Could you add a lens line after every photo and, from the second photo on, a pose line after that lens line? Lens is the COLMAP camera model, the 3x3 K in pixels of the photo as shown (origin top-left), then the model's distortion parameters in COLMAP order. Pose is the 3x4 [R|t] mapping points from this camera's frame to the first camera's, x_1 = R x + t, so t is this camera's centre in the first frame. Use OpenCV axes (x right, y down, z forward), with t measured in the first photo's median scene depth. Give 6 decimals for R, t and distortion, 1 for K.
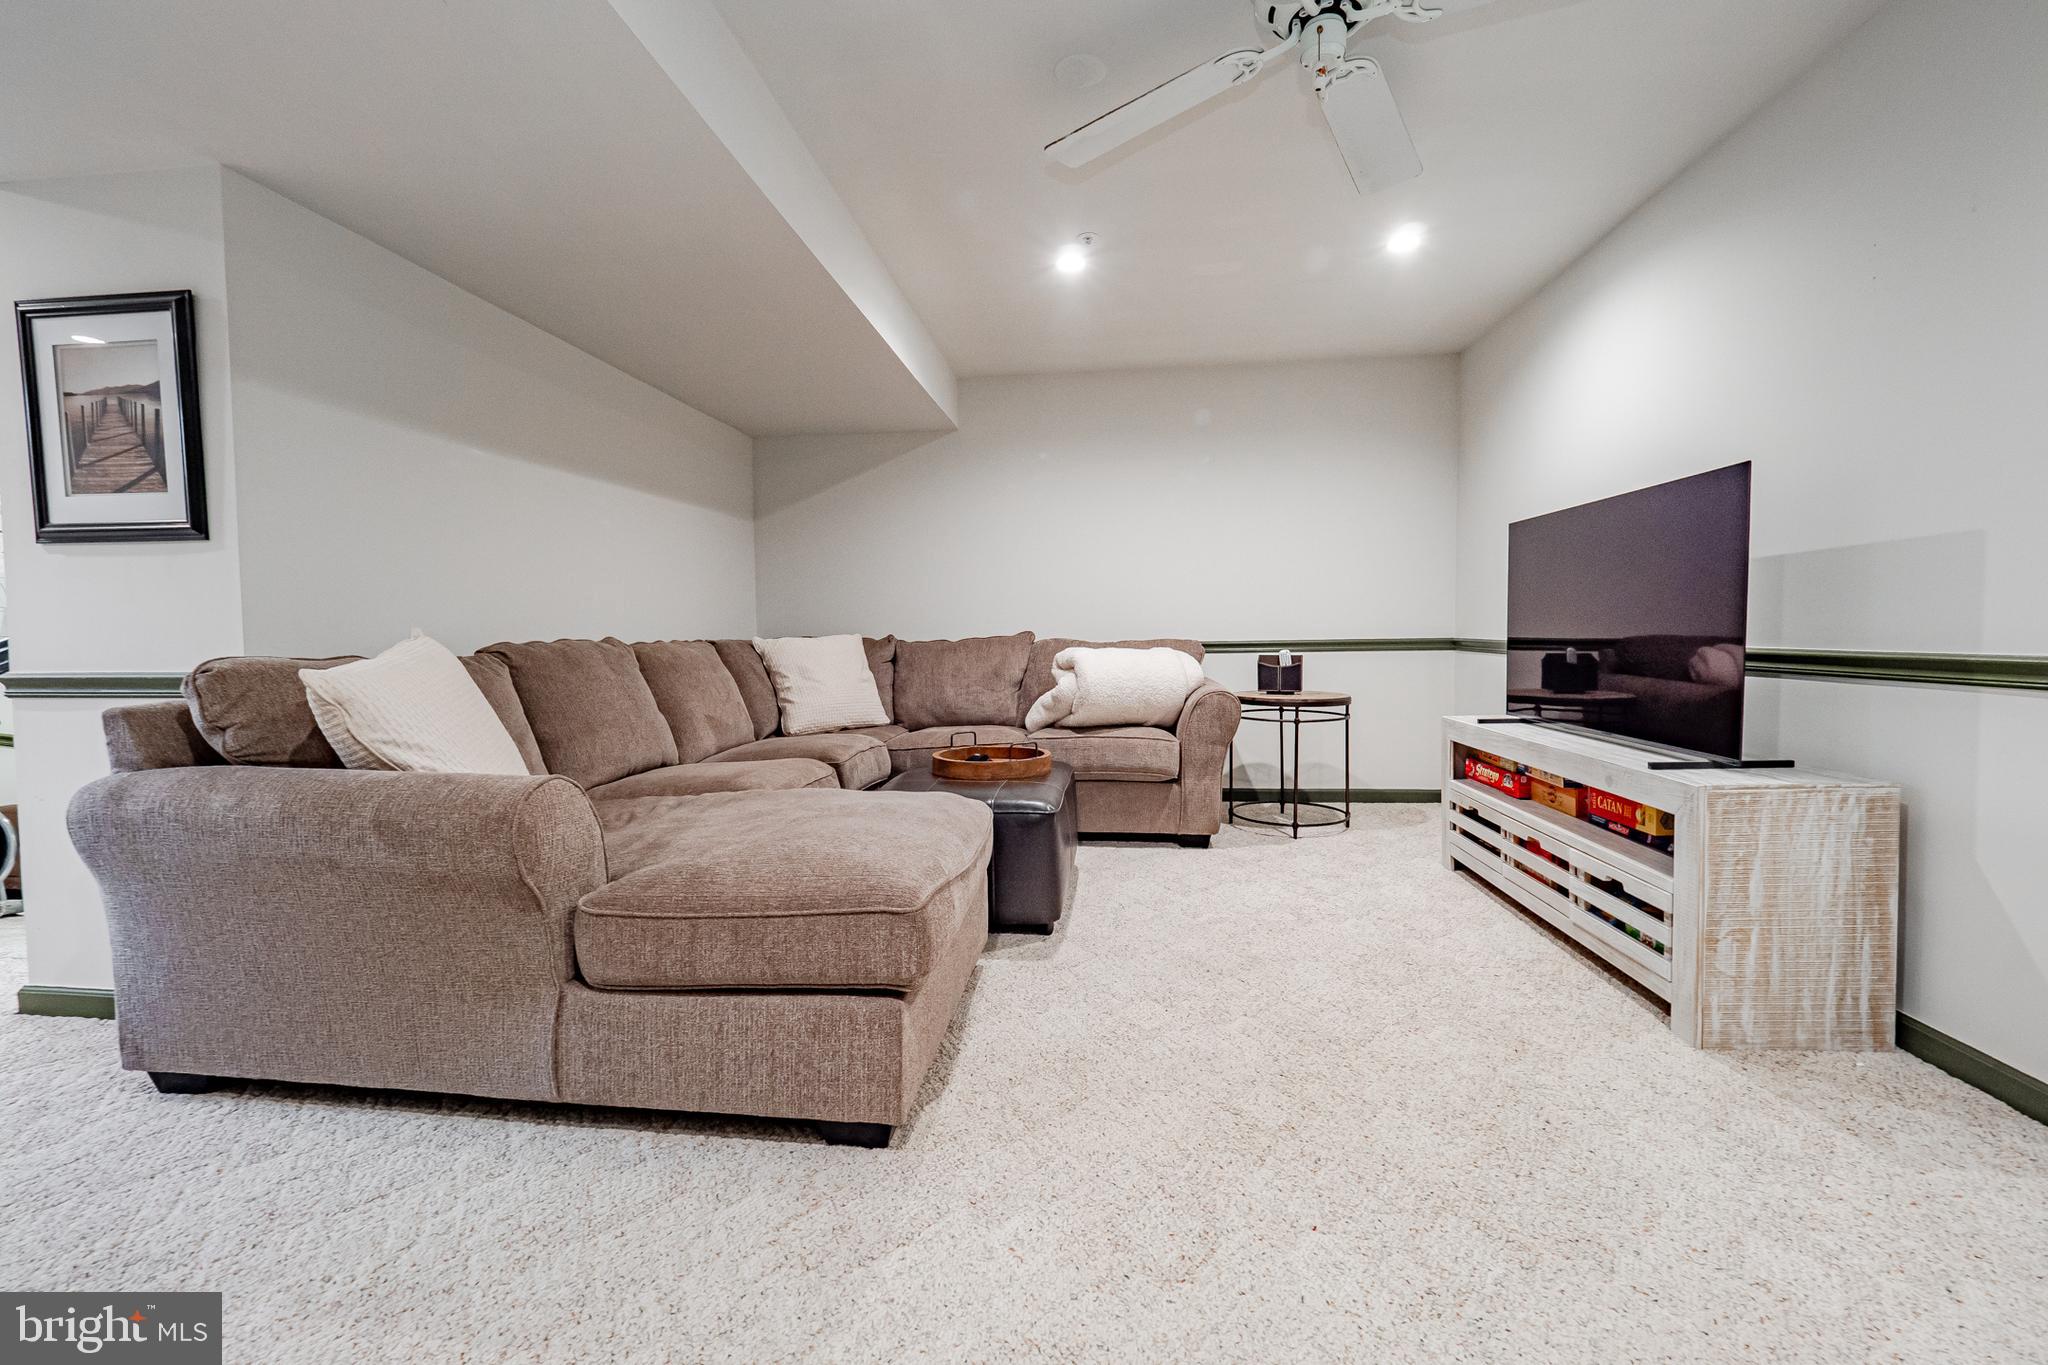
lens RADIAL K [[862.4, 0, 1030.0], [0, 862.4, 681.3], [0, 0, 1]] dist [-0.006577, -0.001340]
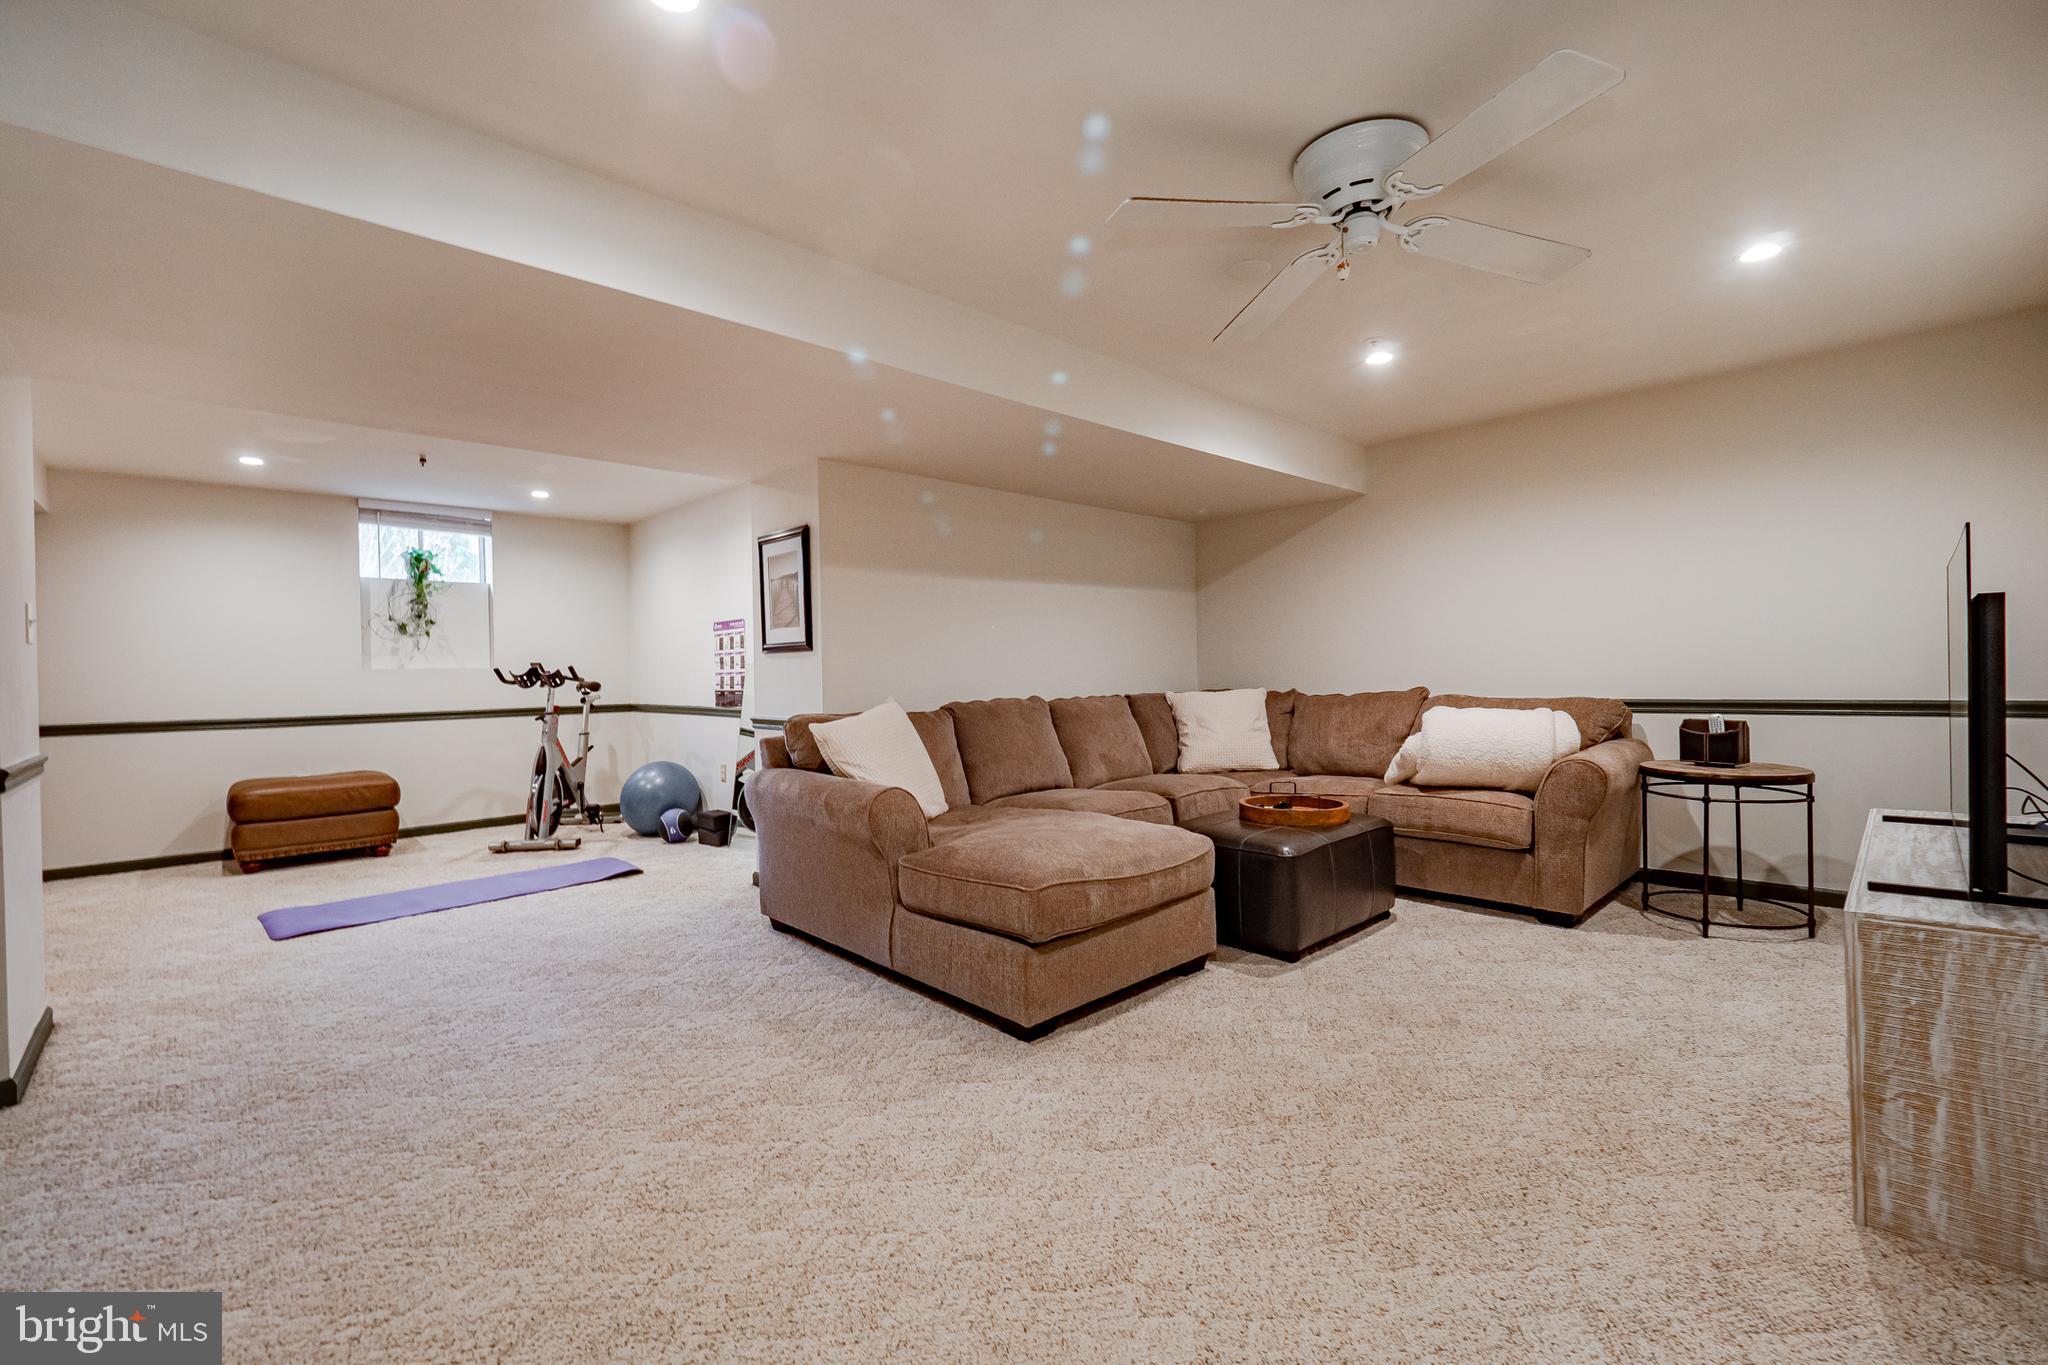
lens RADIAL K [[862.4, 0, 1012.7], [0, 862.4, 675.9], [0, 0, 1]] dist [-0.006577, -0.001340]
pose [[0.764092, 0.000569, -0.645107, 0.520772], [-0.027575, 0.999114, -0.031780, -0.047656], [0.644517, 0.042071, 0.763431, -0.154567]]
